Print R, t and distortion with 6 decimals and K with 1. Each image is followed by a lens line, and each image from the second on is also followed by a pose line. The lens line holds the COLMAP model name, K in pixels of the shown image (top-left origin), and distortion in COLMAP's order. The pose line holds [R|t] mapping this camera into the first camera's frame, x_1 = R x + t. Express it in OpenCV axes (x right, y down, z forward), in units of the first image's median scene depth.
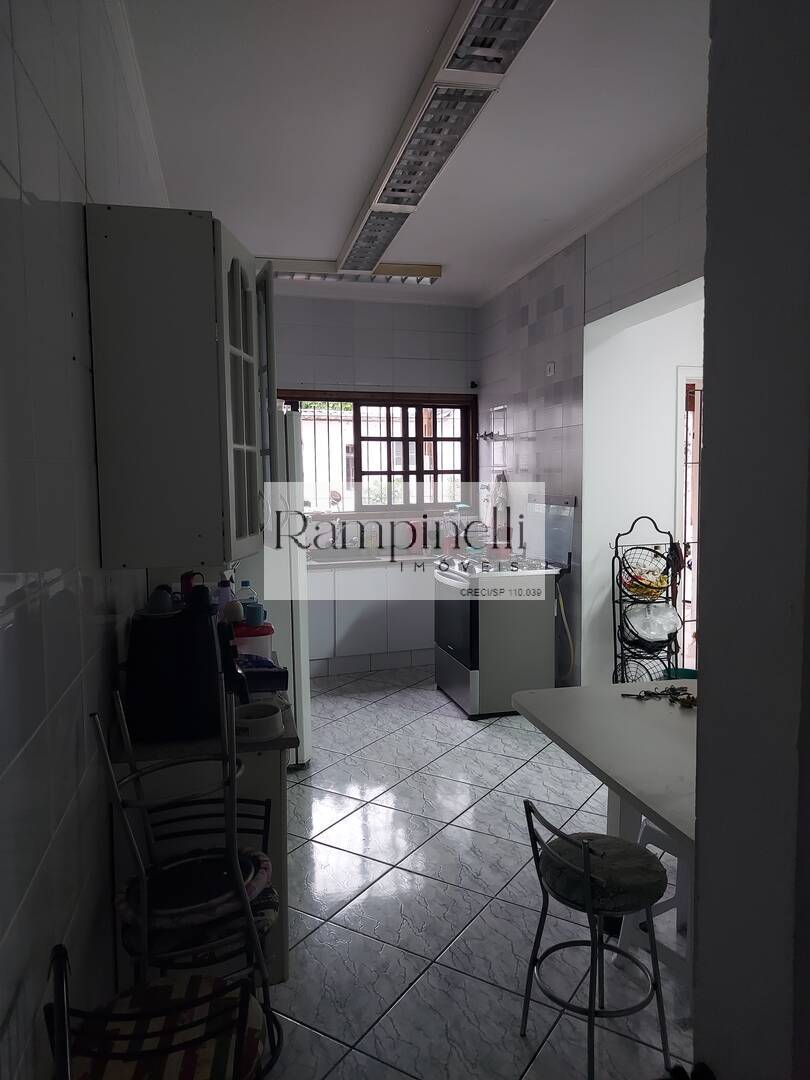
lens RADIAL K [[792.5, 0, 405.0], [0, 792.5, 540.0], [0, 0, 1]] dist [0.046016, -0.040293]
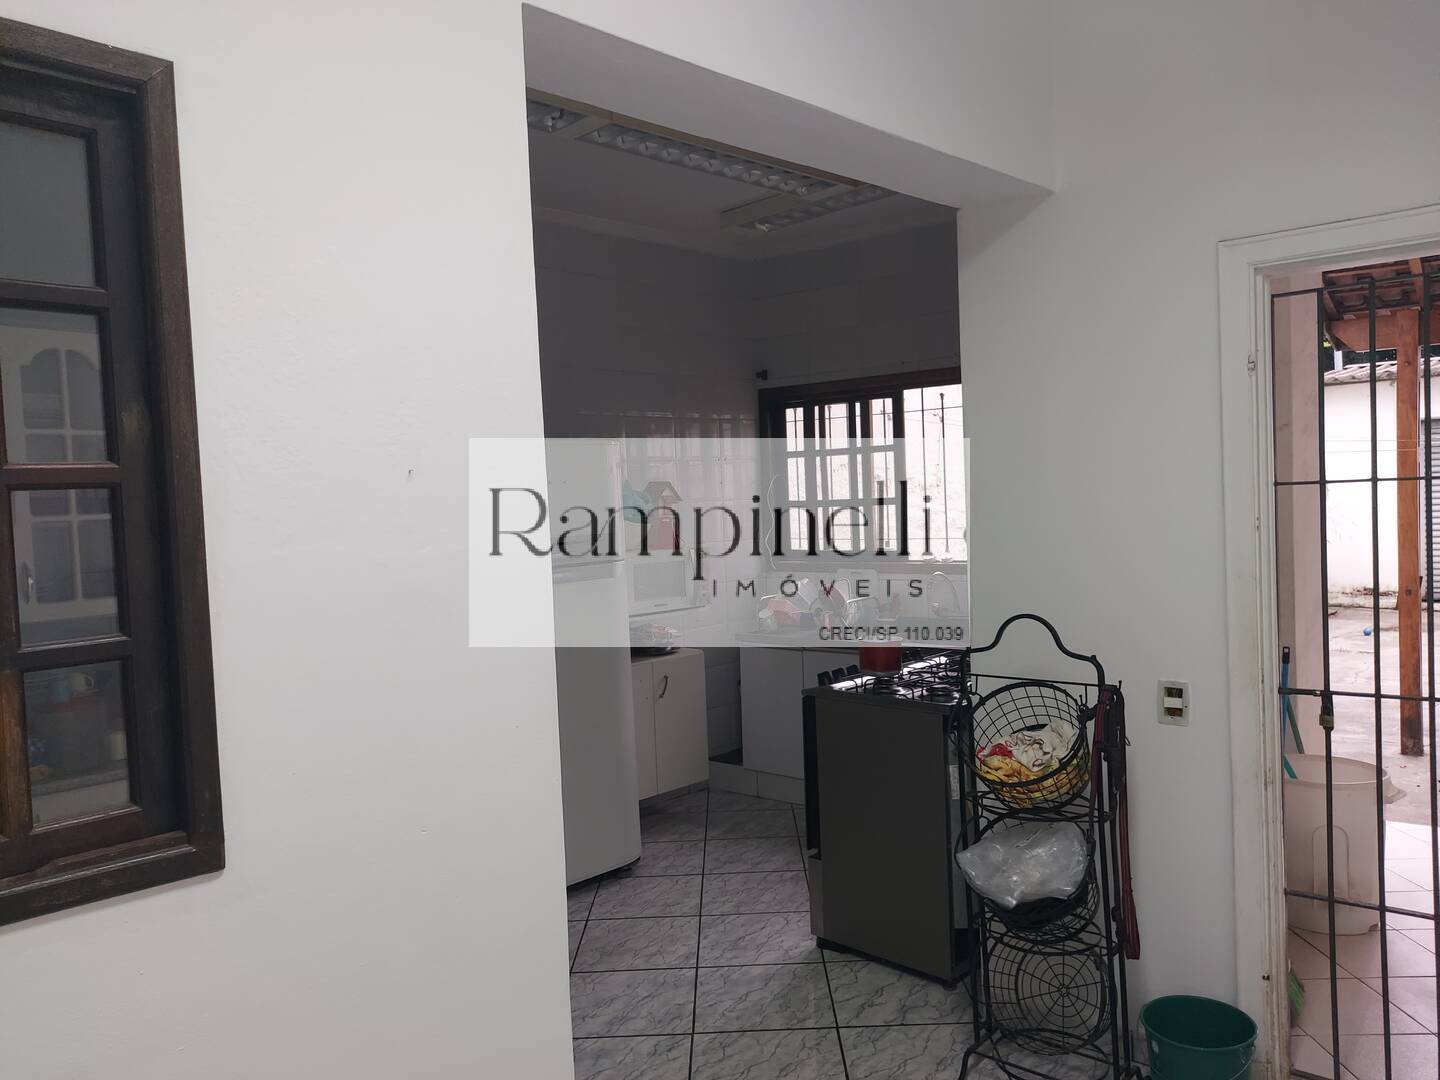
lens RADIAL K [[1056.7, 0, 714.2], [0, 1056.7, 547.2], [0, 0, 1]] dist [0.046016, -0.040293]
pose [[0.530334, 0.034565, -0.847084, 0.704866], [-0.044812, 0.998915, 0.012705, -0.066659], [0.846604, 0.031221, 0.531307, 0.540682]]
